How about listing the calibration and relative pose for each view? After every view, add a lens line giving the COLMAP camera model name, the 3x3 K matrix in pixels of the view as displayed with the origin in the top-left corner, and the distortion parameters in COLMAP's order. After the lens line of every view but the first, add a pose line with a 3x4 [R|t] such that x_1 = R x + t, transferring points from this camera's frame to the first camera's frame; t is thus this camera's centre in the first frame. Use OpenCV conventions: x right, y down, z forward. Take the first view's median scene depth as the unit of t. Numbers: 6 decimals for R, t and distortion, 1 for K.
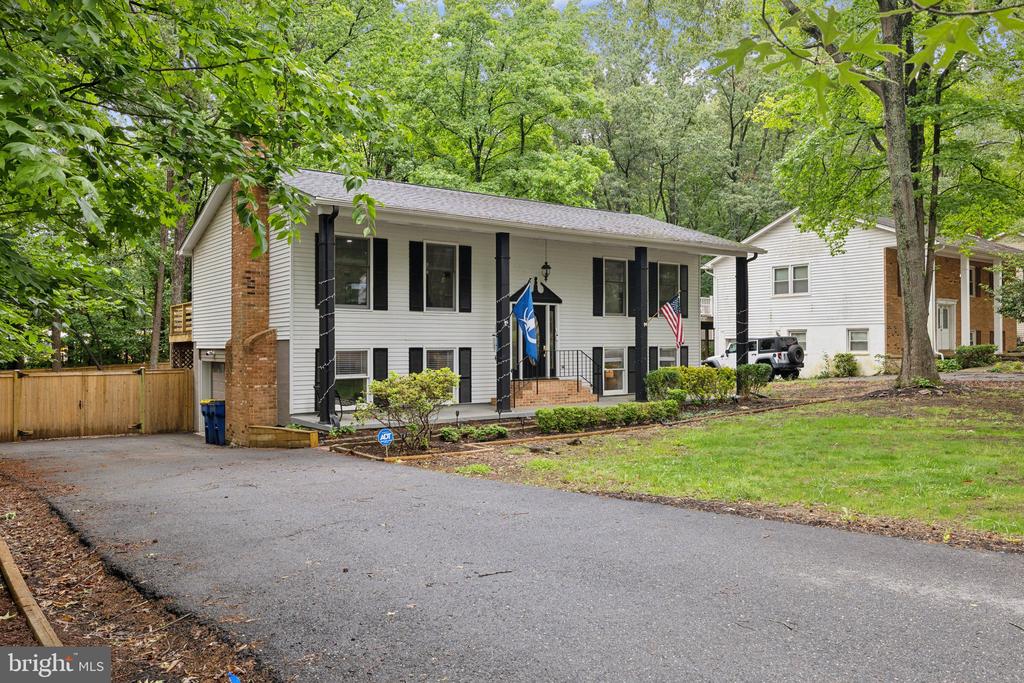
lens RADIAL K [[800.6, 0, 514.5], [0, 800.6, 340.3], [0, 0, 1]] dist [-0.007663, -0.003116]
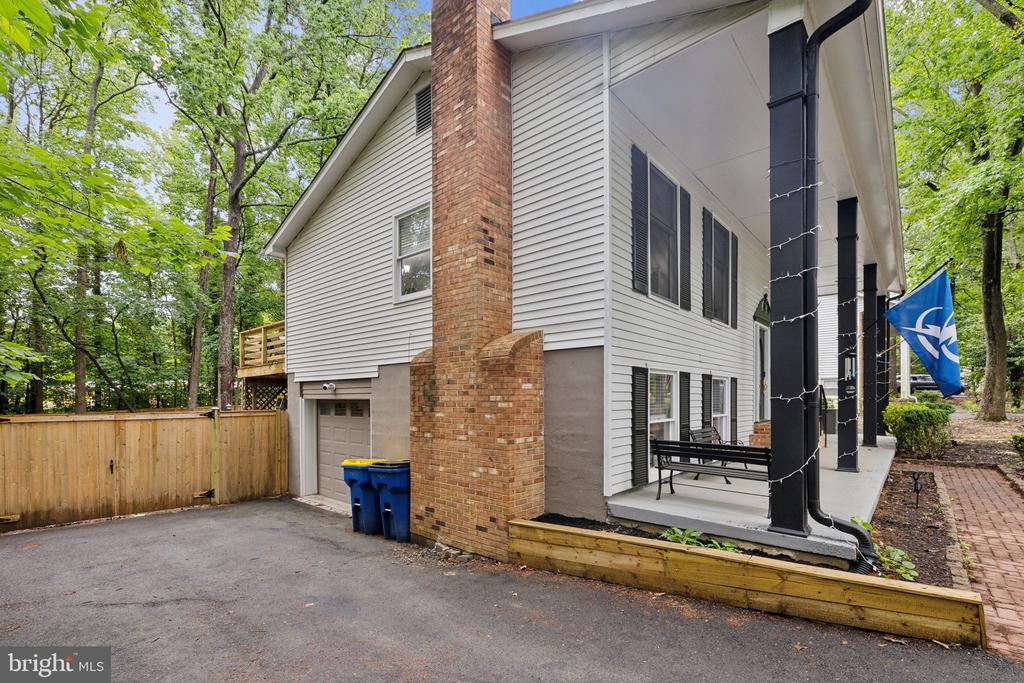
lens RADIAL K [[463.8, 0, 493.8], [0, 463.8, 401.1], [0, 0, 1]] dist [0.003288, 0.000196]
pose [[0.980782, 0.001140, 0.195101, -0.318761], [-0.003026, 0.999952, 0.009369, 0.024461], [-0.195081, -0.009779, 0.980738, 0.580134]]
